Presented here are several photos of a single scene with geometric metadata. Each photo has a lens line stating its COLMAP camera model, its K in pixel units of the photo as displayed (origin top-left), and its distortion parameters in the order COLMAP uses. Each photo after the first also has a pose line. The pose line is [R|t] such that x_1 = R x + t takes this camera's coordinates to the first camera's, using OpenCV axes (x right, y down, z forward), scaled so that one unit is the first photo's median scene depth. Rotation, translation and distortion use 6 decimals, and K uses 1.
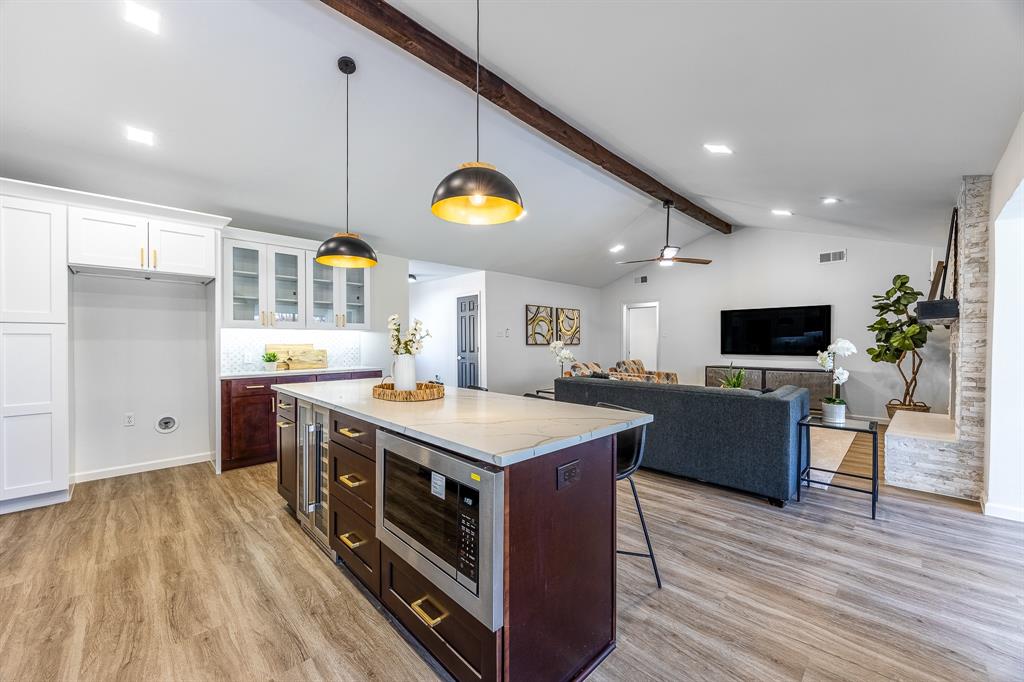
lens RADIAL K [[390.2, 0, 508.3], [0, 390.2, 343.4], [0, 0, 1]] dist [-0.002238, -0.000321]
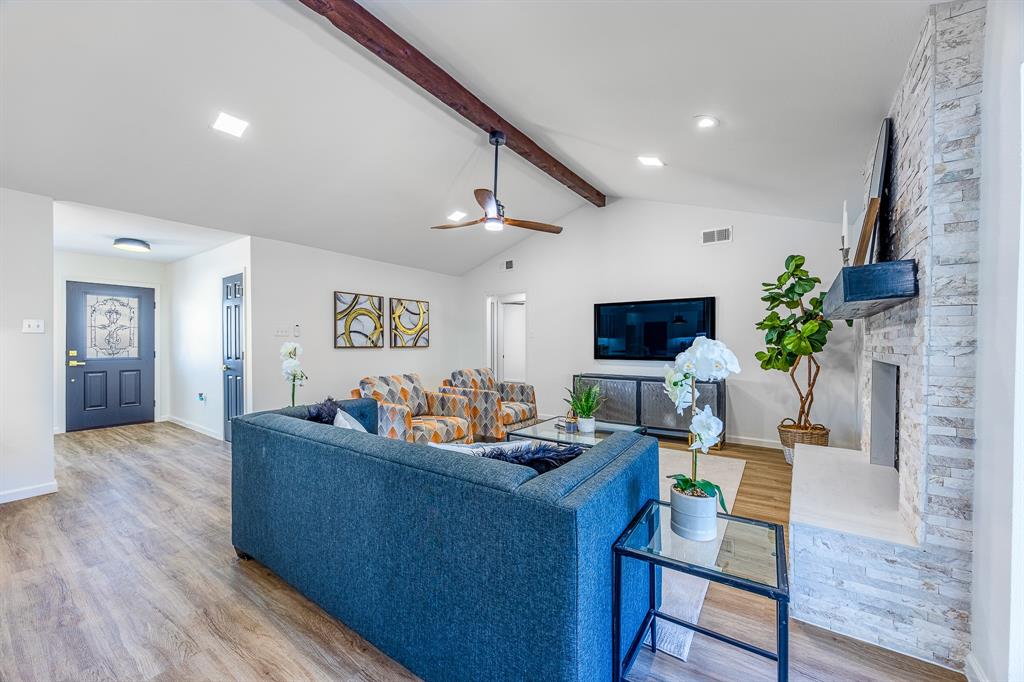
lens RADIAL K [[390.2, 0, 508.5], [0, 390.2, 343.8], [0, 0, 1]] dist [-0.002238, -0.000321]
pose [[0.983149, -0.001053, 0.182803, 0.511042], [0.001576, 0.999995, -0.002713, -0.004377], [-0.182799, 0.002955, 0.983146, 0.565587]]
